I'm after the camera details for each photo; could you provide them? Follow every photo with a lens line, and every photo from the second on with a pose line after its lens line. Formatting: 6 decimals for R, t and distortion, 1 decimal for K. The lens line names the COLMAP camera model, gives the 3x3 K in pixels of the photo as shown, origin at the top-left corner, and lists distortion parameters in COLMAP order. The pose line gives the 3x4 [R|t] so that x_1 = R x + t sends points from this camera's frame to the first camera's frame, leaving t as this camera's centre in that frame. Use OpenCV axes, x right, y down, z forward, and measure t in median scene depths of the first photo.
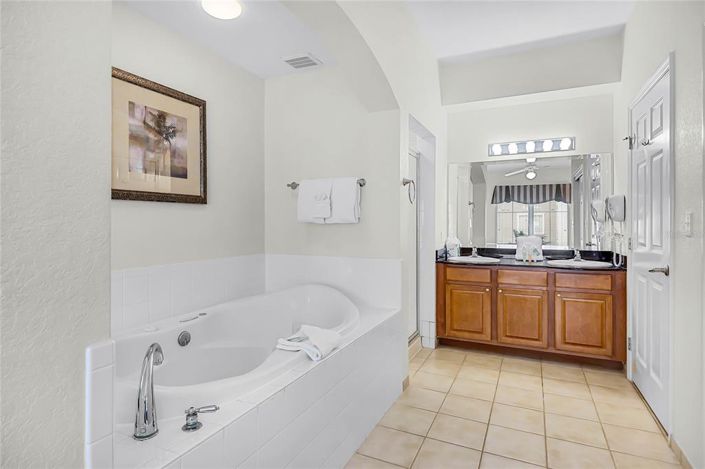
lens RADIAL K [[381.6, 0, 352.0], [0, 381.6, 229.7], [0, 0, 1]] dist [0.005727, 0.000316]
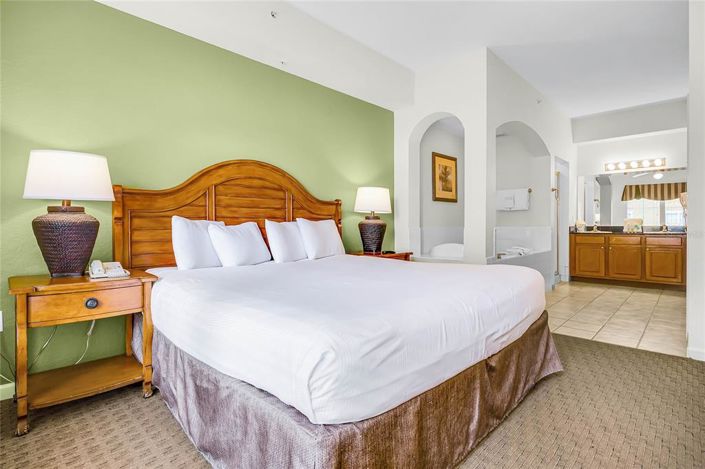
lens RADIAL K [[360.4, 0, 351.1], [0, 360.4, 232.2], [0, 0, 1]] dist [-0.001437, -0.001367]
pose [[0.948043, 0.001045, -0.318141, -0.211952], [-0.000182, 0.999996, 0.002743, 0.077036], [0.318142, -0.002542, 0.948040, -0.918071]]
